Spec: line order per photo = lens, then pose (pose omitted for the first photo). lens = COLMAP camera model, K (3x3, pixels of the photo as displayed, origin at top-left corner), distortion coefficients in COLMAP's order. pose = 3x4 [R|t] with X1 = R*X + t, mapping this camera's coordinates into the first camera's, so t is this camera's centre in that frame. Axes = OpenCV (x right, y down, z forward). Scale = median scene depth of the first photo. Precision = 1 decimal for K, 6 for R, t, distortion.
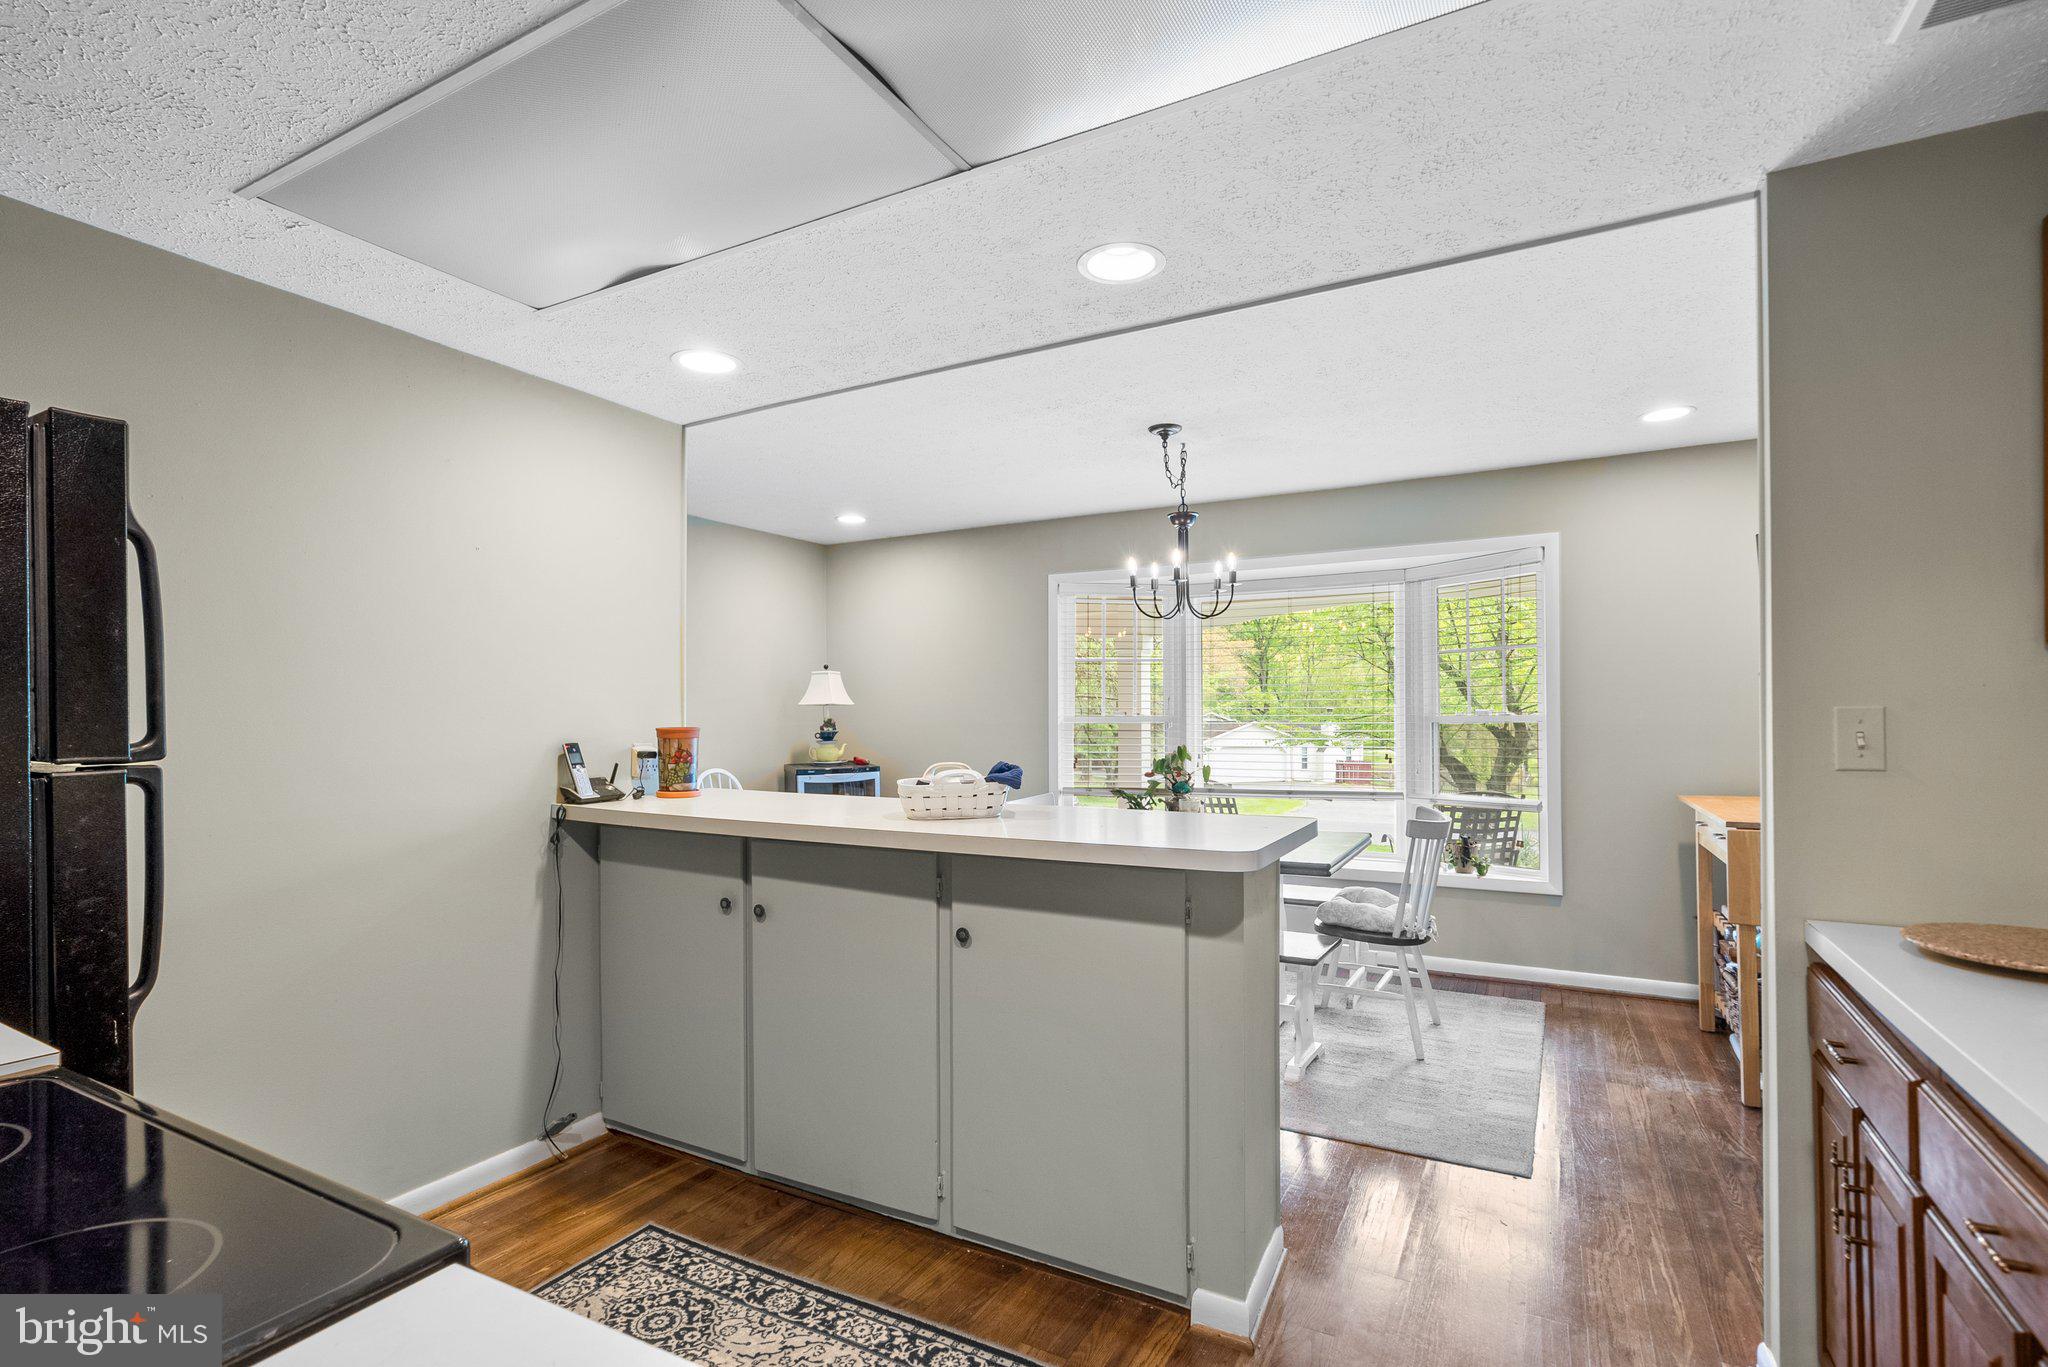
lens RADIAL K [[962.6, 0, 1031.1], [0, 962.6, 698.9], [0, 0, 1]] dist [0.004887, 0.000759]
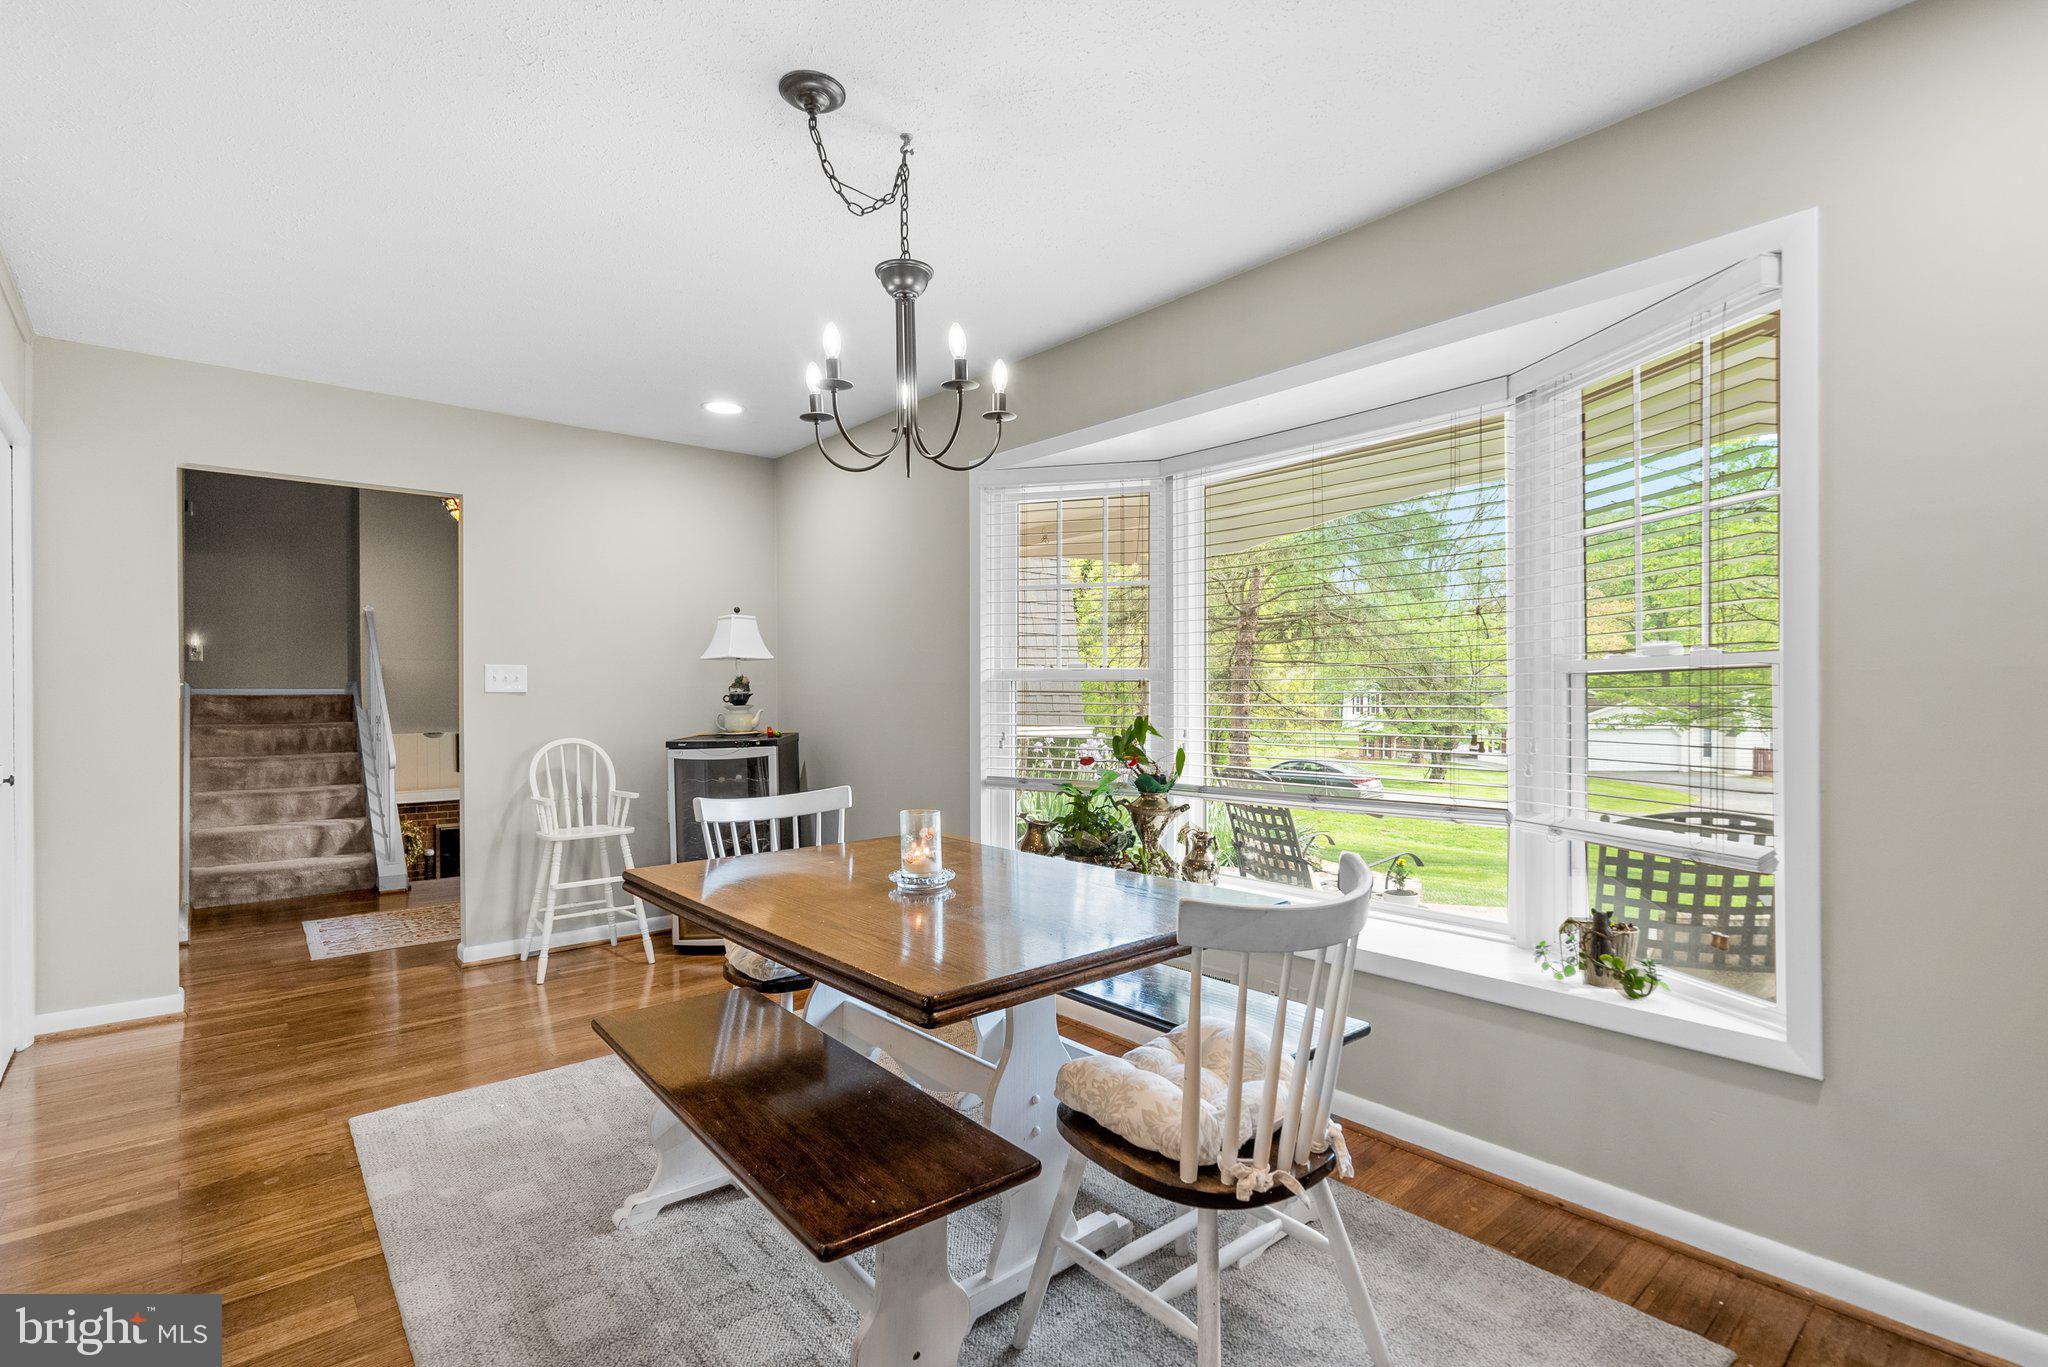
lens RADIAL K [[962.6, 0, 1020.5], [0, 962.6, 684.3], [0, 0, 1]] dist [0.004887, 0.000759]
pose [[0.936025, -0.000749, -0.351933, 0.300564], [0.003996, 0.999956, 0.008498, 0.023164], [0.351911, -0.009361, 0.935987, 0.393800]]
